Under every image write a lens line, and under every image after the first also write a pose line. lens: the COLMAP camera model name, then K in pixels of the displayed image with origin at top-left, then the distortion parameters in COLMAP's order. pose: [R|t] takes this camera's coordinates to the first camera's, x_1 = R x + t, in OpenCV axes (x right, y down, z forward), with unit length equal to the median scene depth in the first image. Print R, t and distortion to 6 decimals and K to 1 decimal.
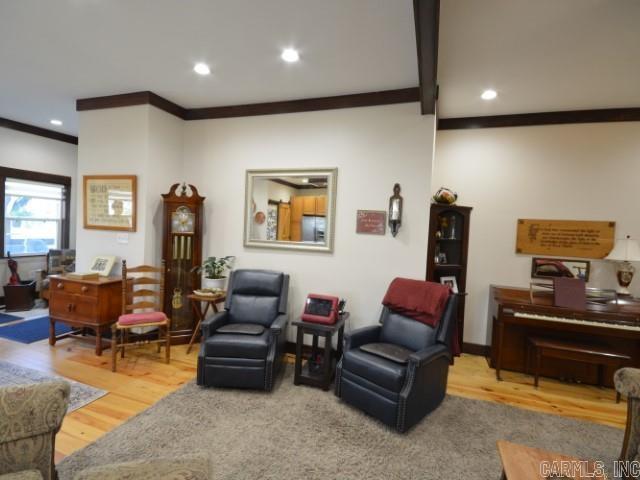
lens RADIAL K [[317.1, 0, 318.5], [0, 317.1, 239.7], [0, 0, 1]] dist [0.006560, -0.008193]
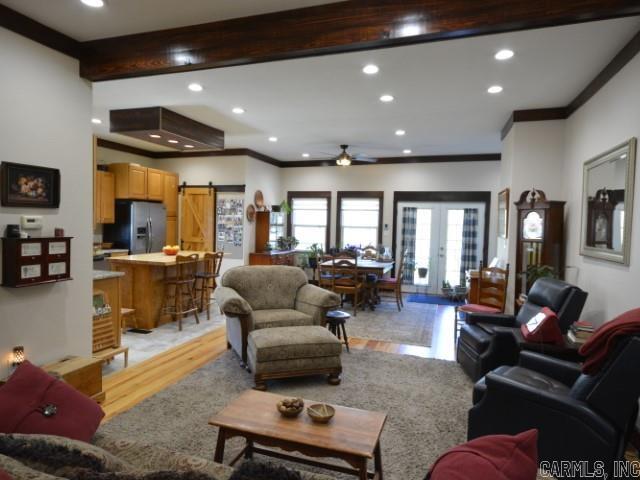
lens RADIAL K [[409.0, 0, 320.0], [0, 409.0, 240.0], [0, 0, 1]] dist [-0.006798, -0.000843]
pose [[0.023337, -0.006532, -0.999706, 0.902022], [-0.059677, 0.998186, -0.007916, 0.034470], [0.997945, 0.059844, 0.022904, 0.332158]]
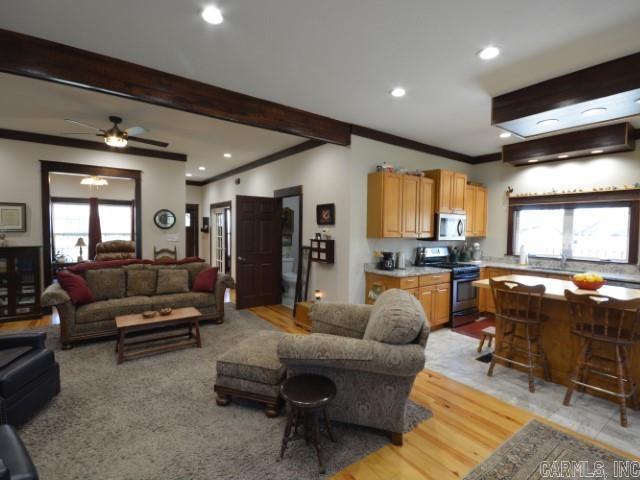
lens RADIAL K [[317.1, 0, 318.5], [0, 317.1, 239.7], [0, 0, 1]] dist [0.006560, -0.008193]
pose [[-0.819012, -0.082320, 0.567841, -0.740215], [-0.034086, 0.994887, 0.095066, -0.070501], [-0.572763, 0.058504, -0.817630, 0.878593]]
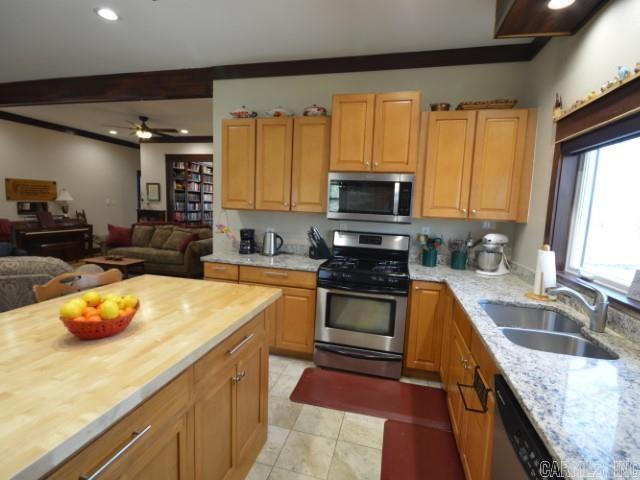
lens RADIAL K [[317.1, 0, 318.5], [0, 317.1, 239.7], [0, 0, 1]] dist [0.006560, -0.008193]
pose [[-0.083820, -0.164759, 0.982766, -1.206724], [-0.006005, 0.986302, 0.164839, -0.035022], [-0.996463, 0.007915, -0.083662, -0.468890]]
